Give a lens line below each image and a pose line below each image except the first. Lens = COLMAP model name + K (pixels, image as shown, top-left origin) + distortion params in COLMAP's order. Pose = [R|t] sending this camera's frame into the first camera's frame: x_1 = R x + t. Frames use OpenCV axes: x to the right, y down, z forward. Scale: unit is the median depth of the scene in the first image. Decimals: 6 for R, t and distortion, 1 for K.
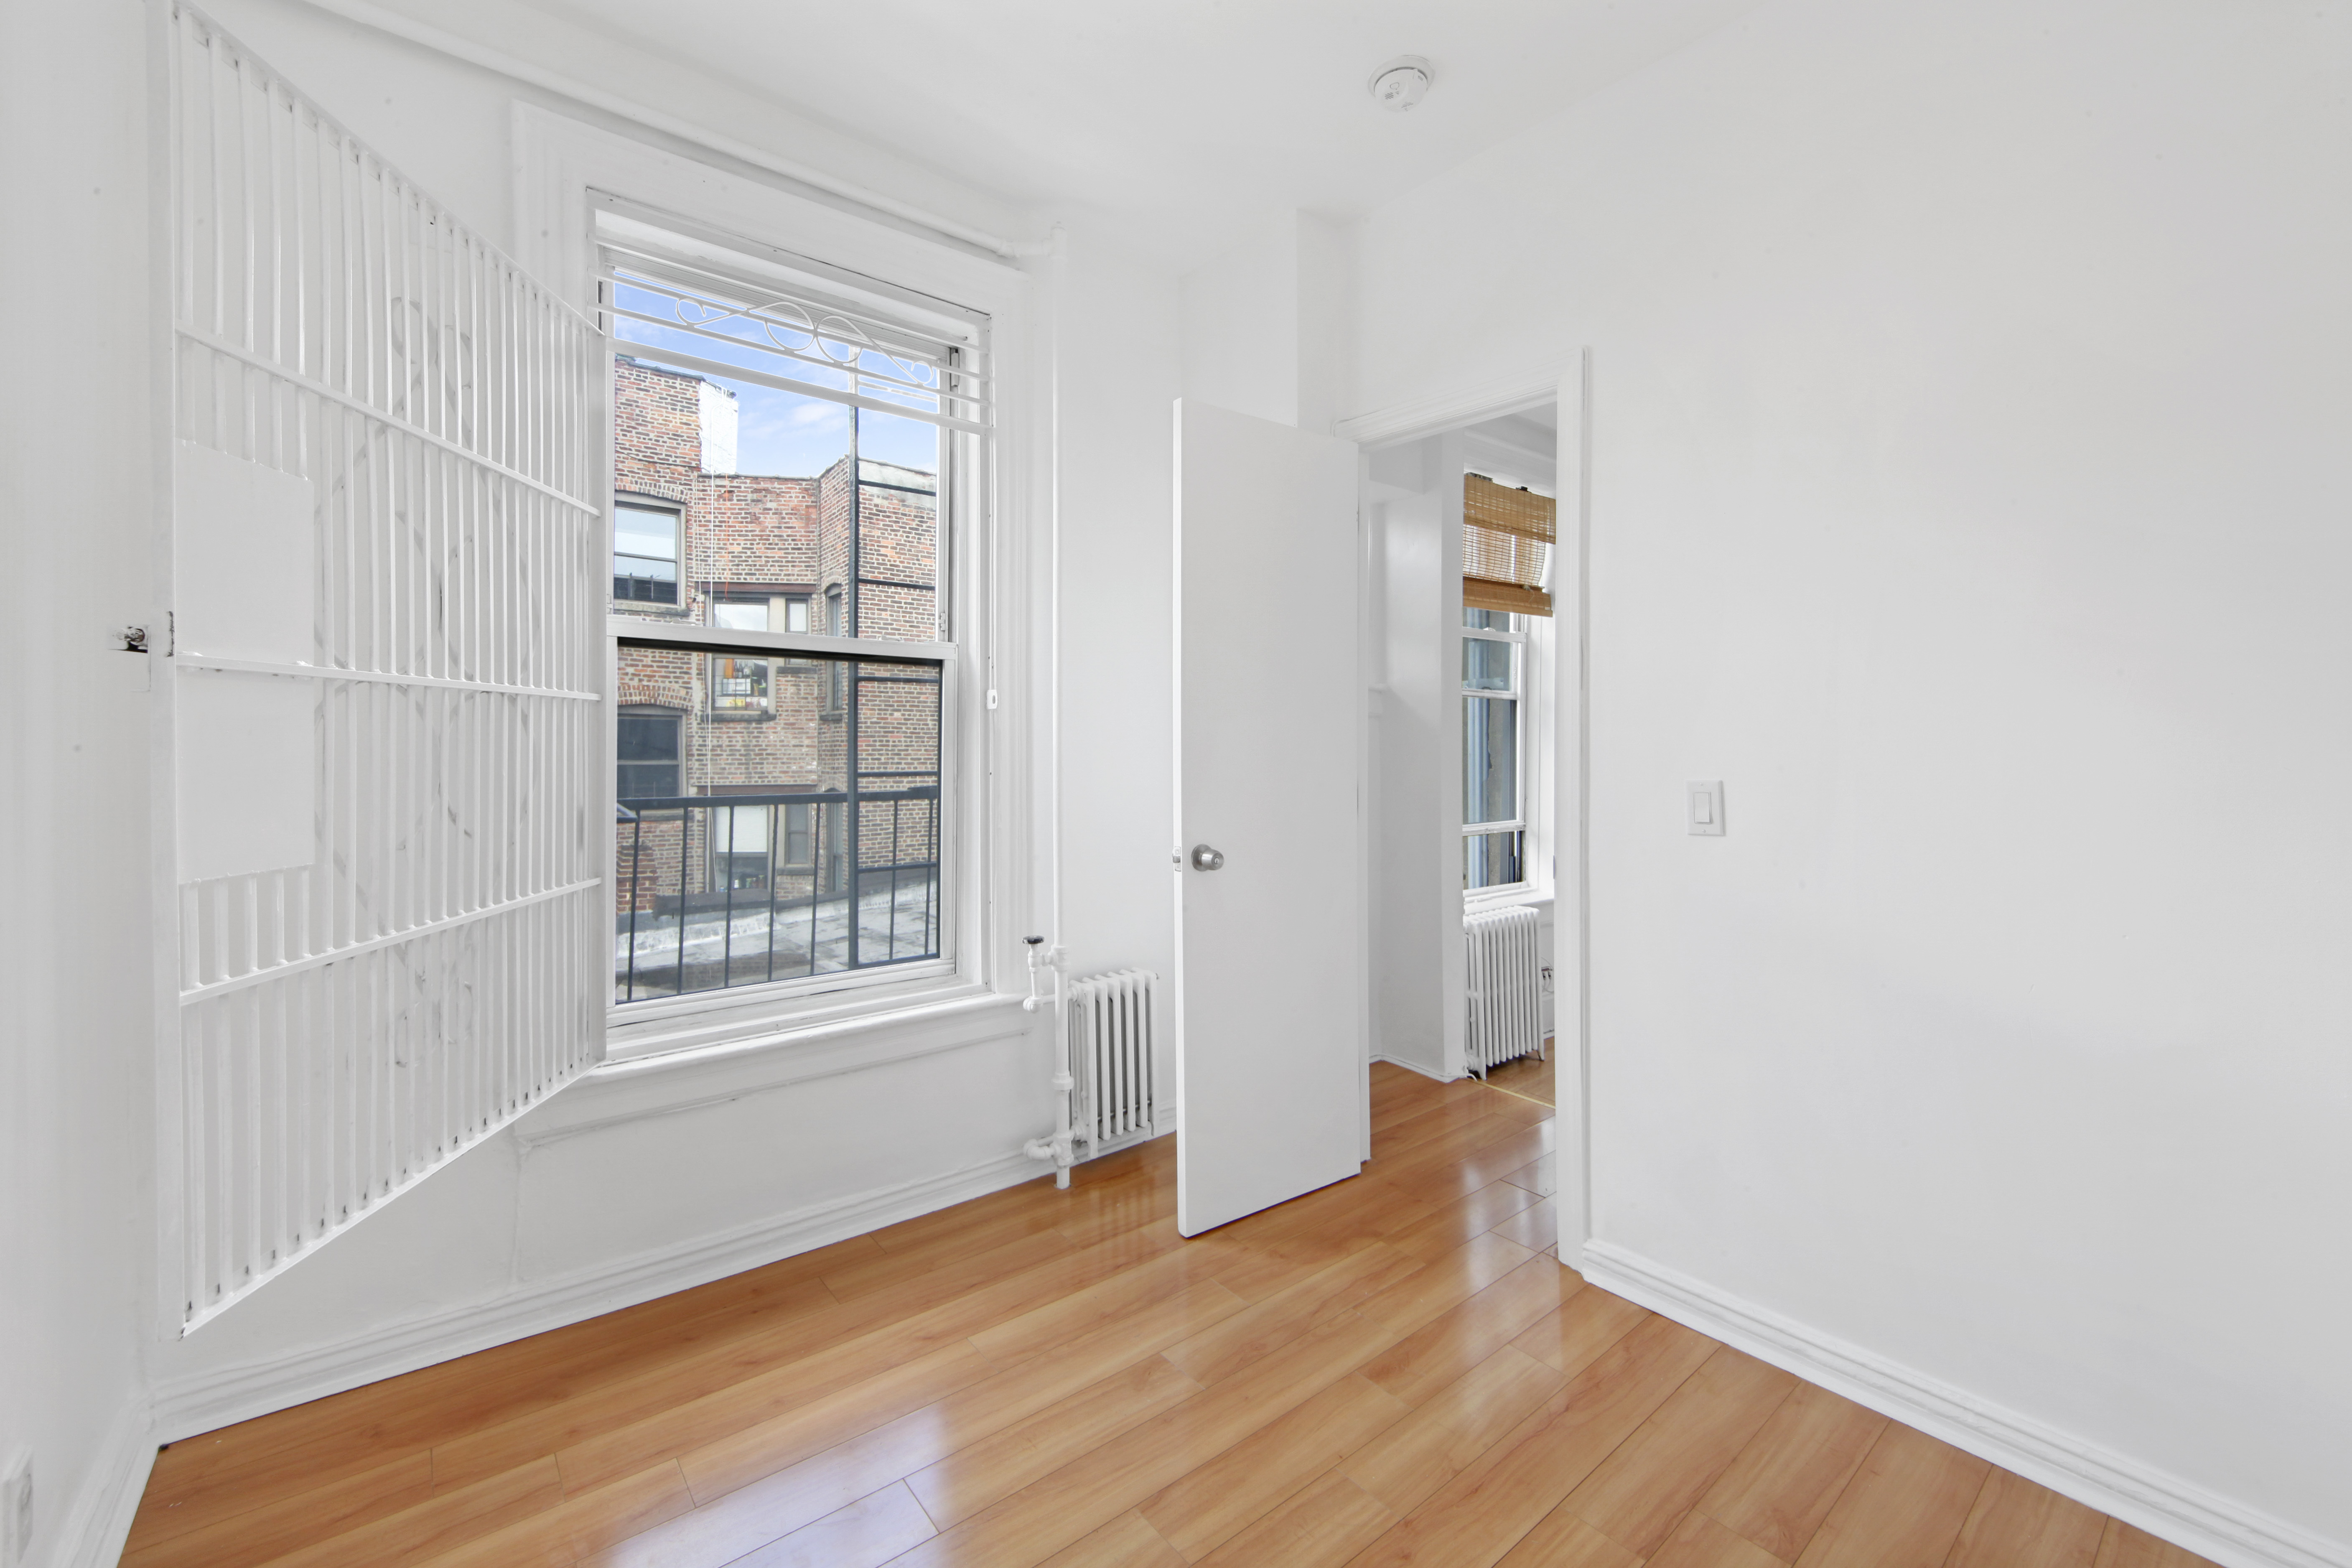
lens RADIAL K [[970.1, 0, 1183.7], [0, 970.1, 731.5], [0, 0, 1]] dist [0.014163, -0.000795]
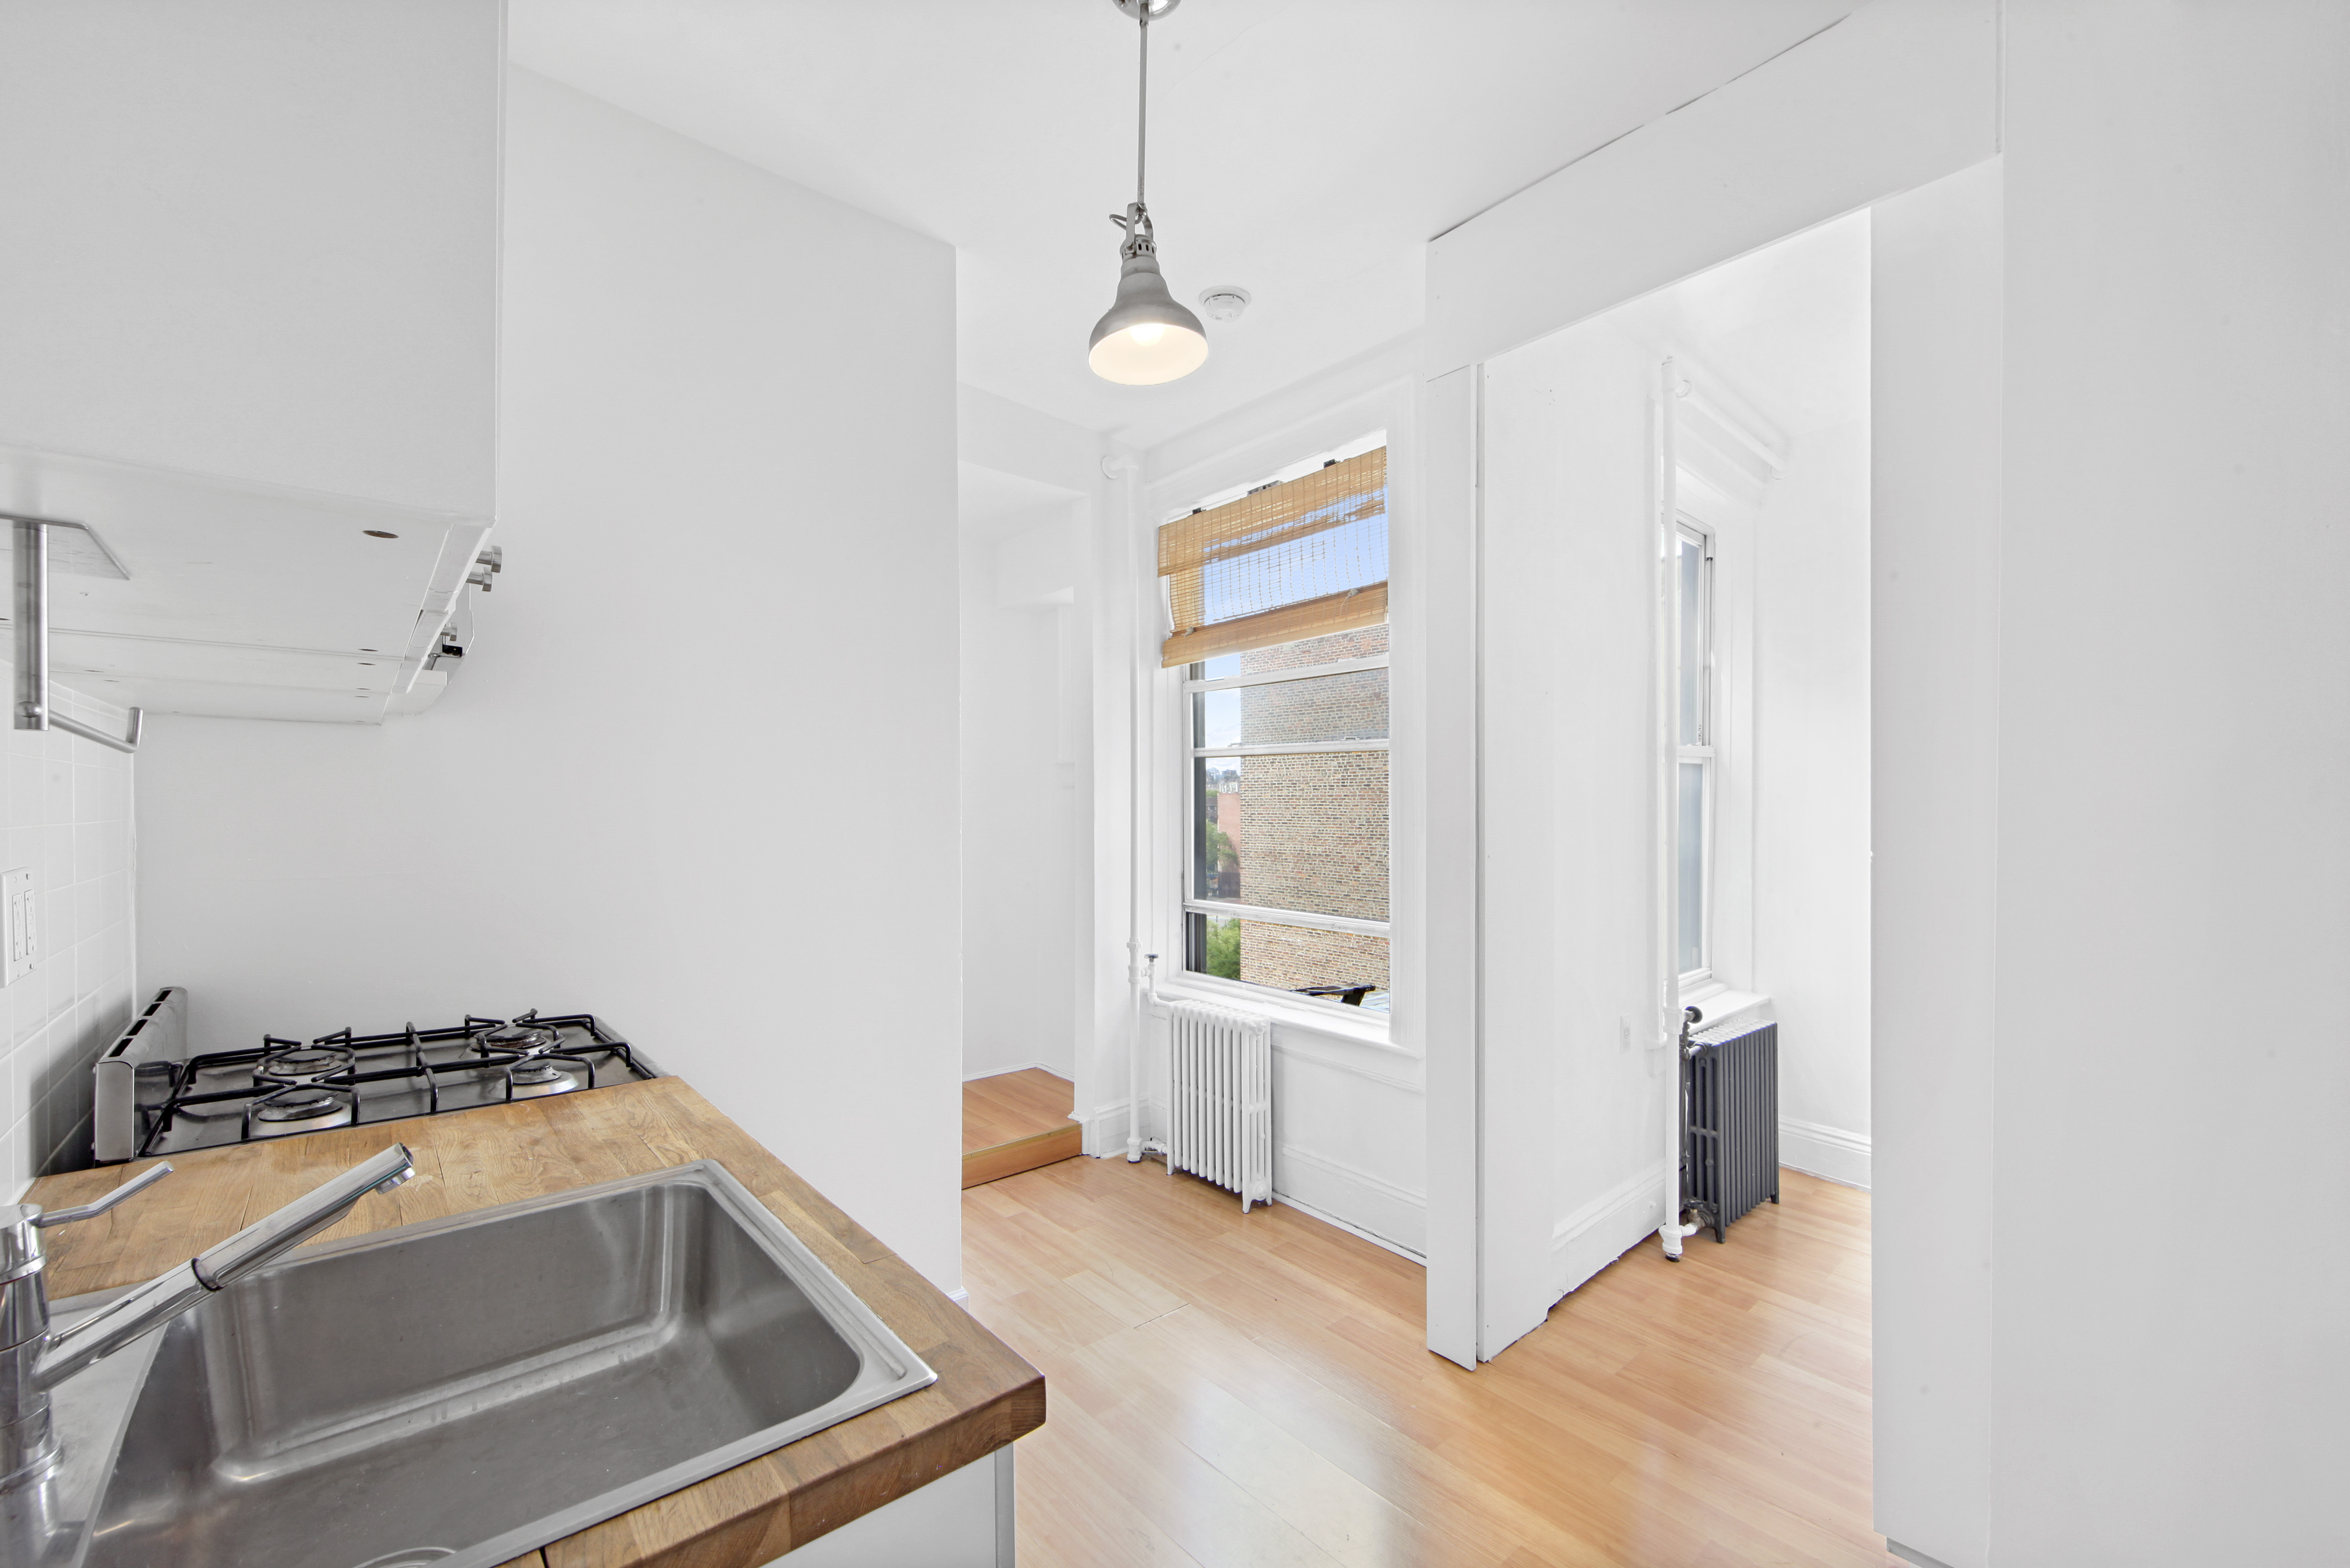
lens RADIAL K [[969.3, 0, 1174.7], [0, 969.3, 805.5], [0, 0, 1]] dist [0.014163, -0.000795]
pose [[0.063507, -0.005312, -0.997967, 1.091666], [0.020973, 0.999772, -0.003987, 0.009334], [0.997761, -0.020677, 0.063604, 0.847001]]
